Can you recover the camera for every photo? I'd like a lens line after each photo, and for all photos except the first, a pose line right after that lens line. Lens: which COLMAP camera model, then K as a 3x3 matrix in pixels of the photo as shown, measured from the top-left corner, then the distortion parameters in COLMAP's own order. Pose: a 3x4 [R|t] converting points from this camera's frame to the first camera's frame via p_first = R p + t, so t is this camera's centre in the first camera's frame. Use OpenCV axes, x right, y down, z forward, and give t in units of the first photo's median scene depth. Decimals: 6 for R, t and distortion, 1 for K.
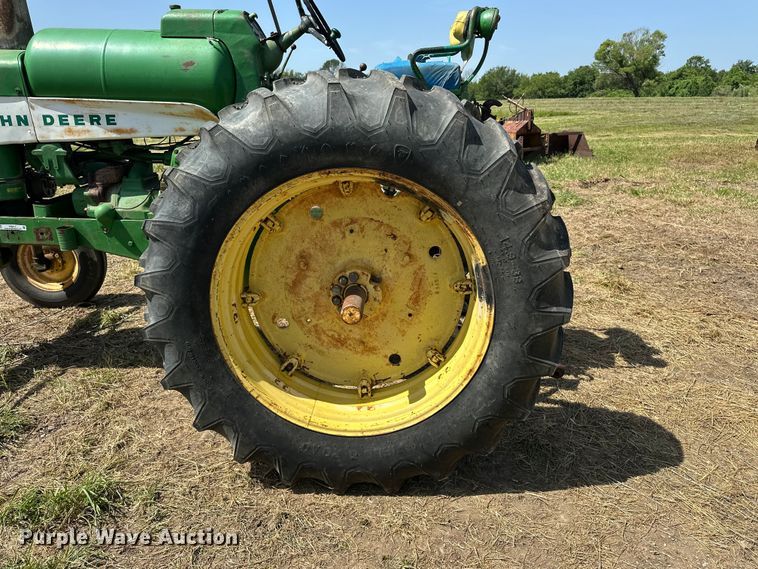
lens RADIAL K [[557.4, 0, 375.7], [0, 557.4, 288.7], [0, 0, 1]] dist [0.031754, -0.035655]
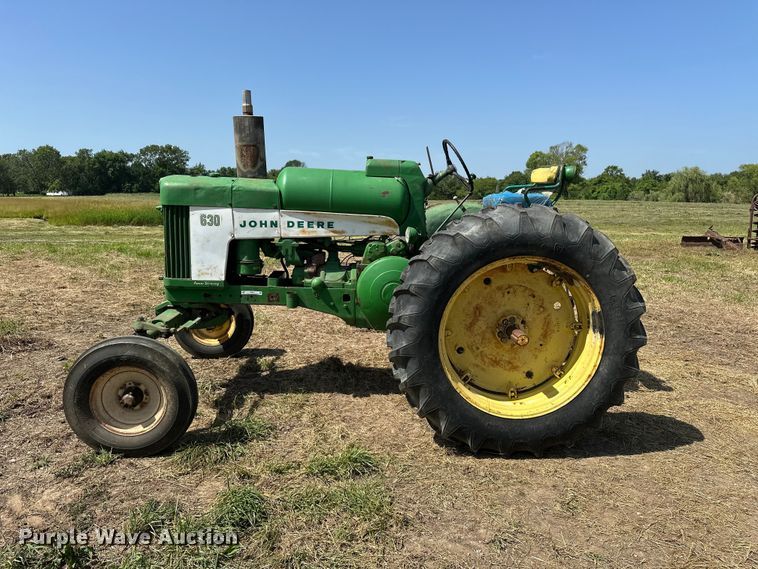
lens RADIAL K [[524.5, 0, 374.6], [0, 524.5, 286.6], [0, 0, 1]] dist [0.044611, -0.063053]
pose [[0.997118, 0.007527, 0.075494, -0.528797], [0.004333, 0.987792, -0.155721, 0.114007], [-0.075745, 0.155600, 0.984912, -0.493349]]
